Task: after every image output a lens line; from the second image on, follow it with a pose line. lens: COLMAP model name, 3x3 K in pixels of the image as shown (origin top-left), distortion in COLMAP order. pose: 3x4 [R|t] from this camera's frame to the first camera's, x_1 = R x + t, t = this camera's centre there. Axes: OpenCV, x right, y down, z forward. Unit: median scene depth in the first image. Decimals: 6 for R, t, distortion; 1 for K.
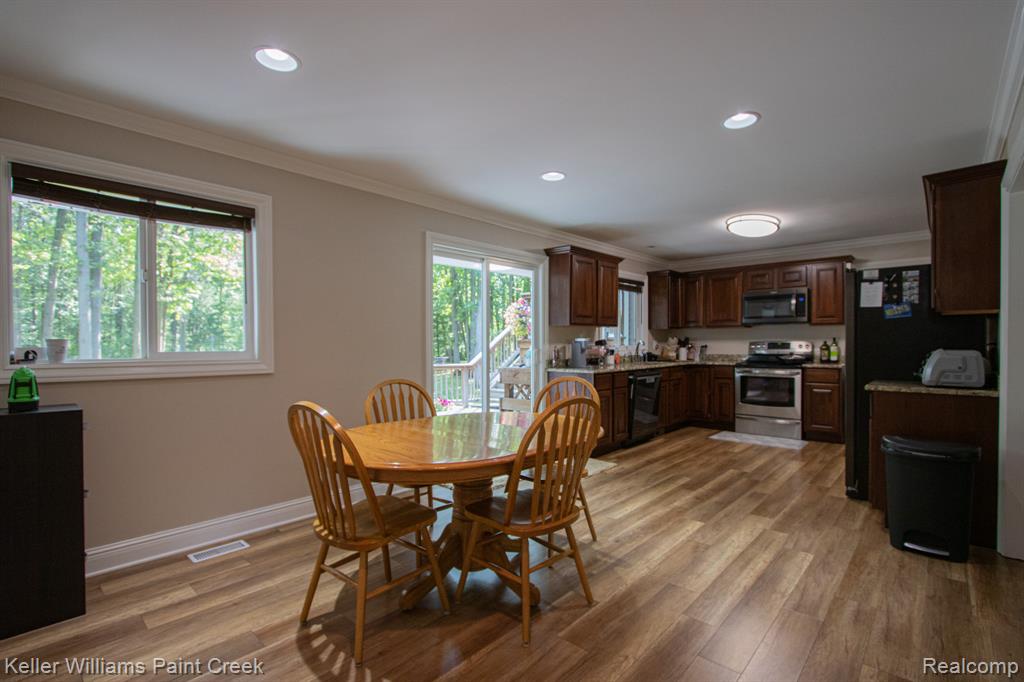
lens RADIAL K [[475.0, 0, 516.3], [0, 475.0, 349.1], [0, 0, 1]] dist [-0.015859, 0.000232]
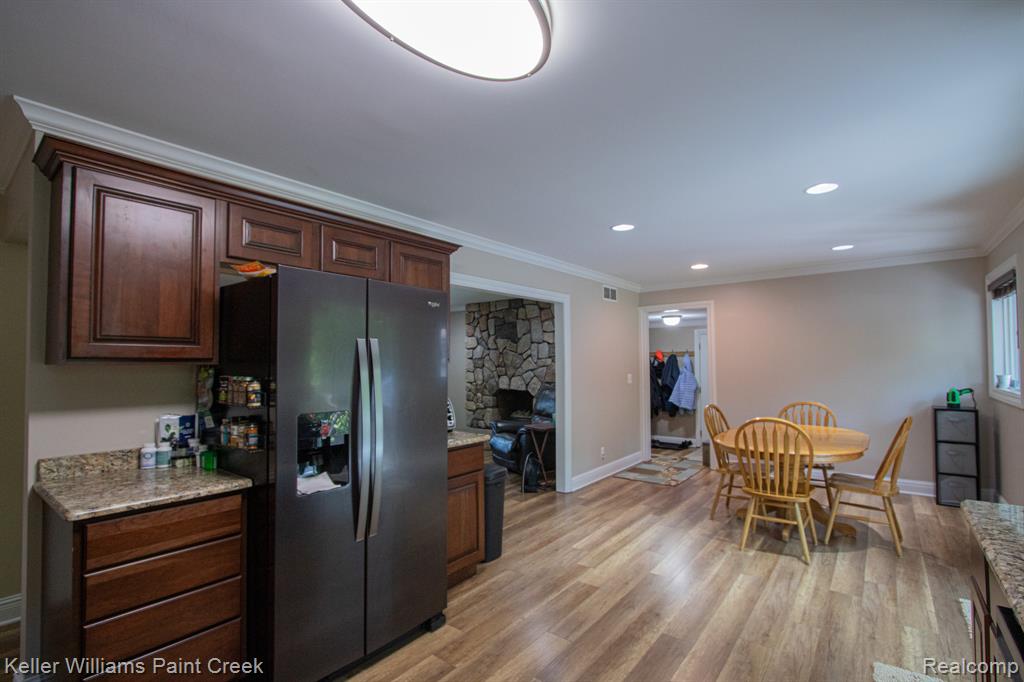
lens RADIAL K [[475.0, 0, 520.6], [0, 475.0, 344.9], [0, 0, 1]] dist [-0.015859, 0.000232]
pose [[-0.996166, 0.011226, -0.086763, 0.458323], [0.013297, 0.999640, -0.023321, -0.052524], [0.086470, -0.024386, -0.995956, 1.206677]]
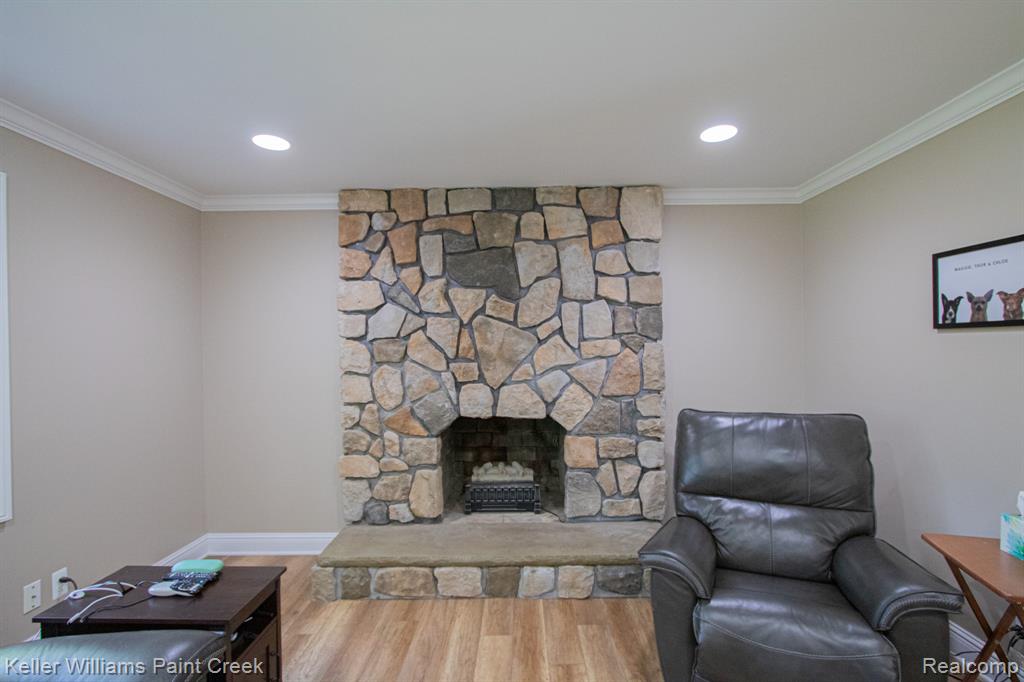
lens RADIAL K [[475.0, 0, 513.4], [0, 475.0, 341.8], [0, 0, 1]] dist [-0.015859, 0.000232]
pose [[-0.739529, 0.016466, -0.672923, 0.746720], [0.008078, 0.999846, 0.015589, -0.050256], [0.673076, 0.006093, -0.739548, 0.137751]]
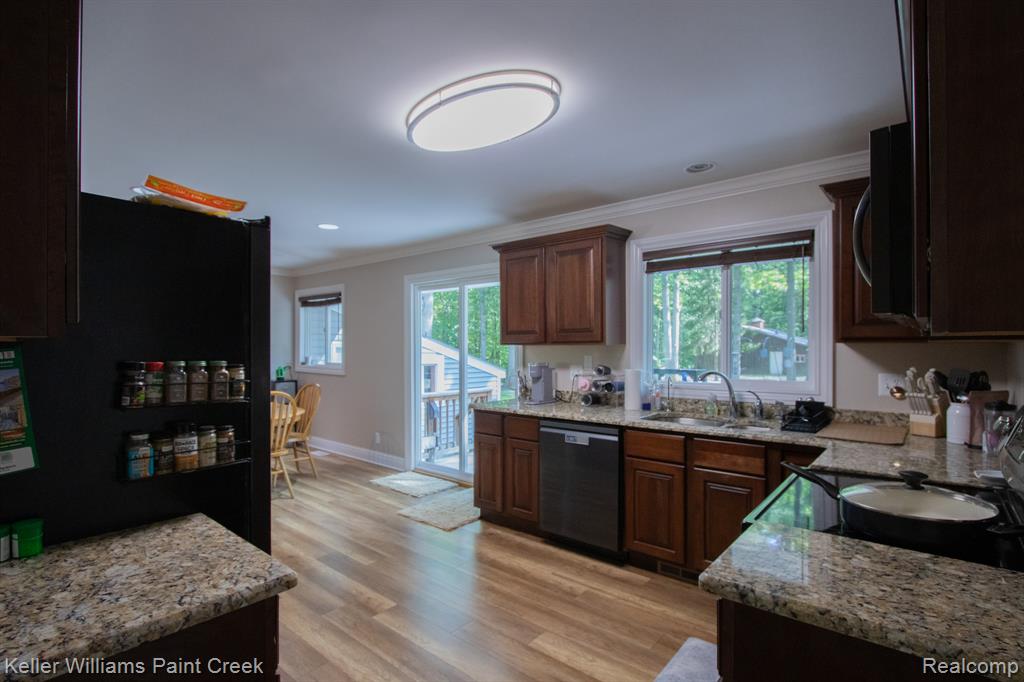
lens RADIAL K [[489.5, 0, 511.5], [0, 489.5, 345.4], [0, 0, 1]] dist [-0.017610, 0.001658]
pose [[0.037271, 0.005437, -0.999290, 0.904896], [-0.012390, 0.999911, 0.004978, -0.052794], [0.999228, 0.012195, 0.037335, 0.967154]]
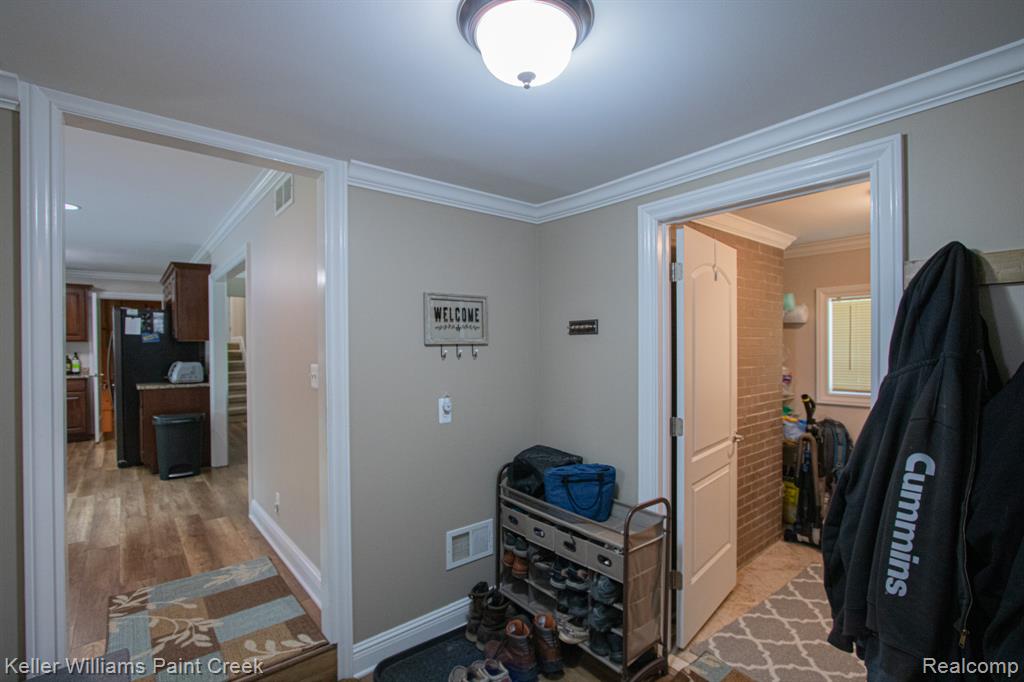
lens RADIAL K [[475.0, 0, 519.6], [0, 475.0, 349.1], [0, 0, 1]] dist [-0.015859, 0.000232]
pose [[0.129124, -0.005129, 0.991615, -0.377777], [0.020263, 0.999791, 0.002532, -0.015190], [-0.991421, 0.019766, 0.129201, -0.268487]]
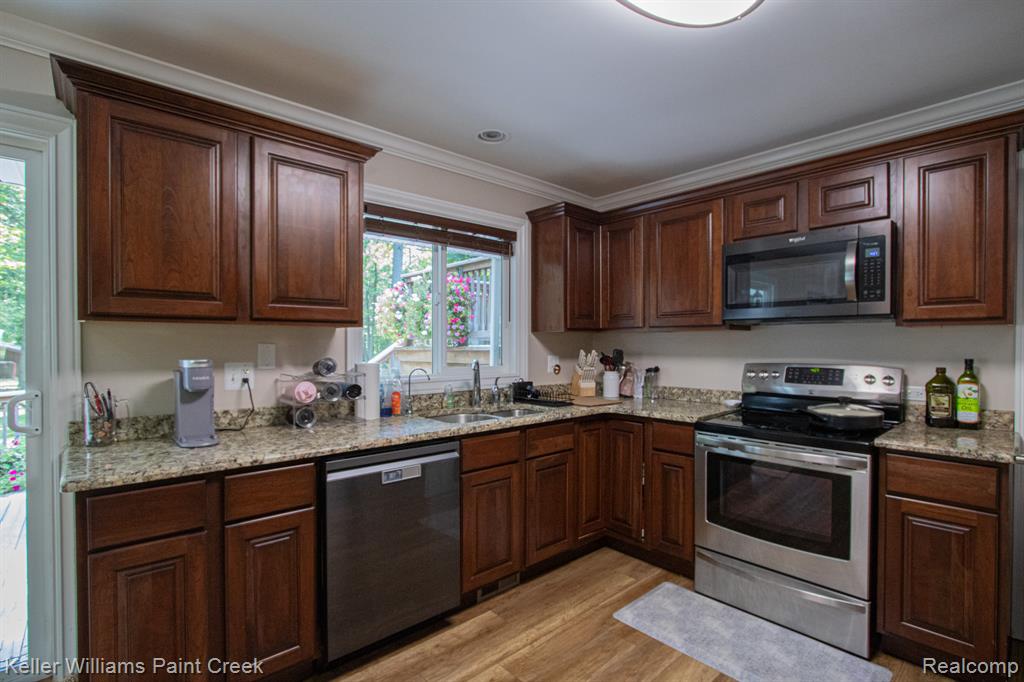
lens RADIAL K [[489.5, 0, 514.6], [0, 489.5, 347.5], [0, 0, 1]] dist [-0.017610, 0.001658]
pose [[0.995644, 0.009092, -0.092788, 0.416528], [-0.009655, 0.999938, -0.005620, -0.032180], [0.092731, 0.006492, 0.995670, 0.689970]]
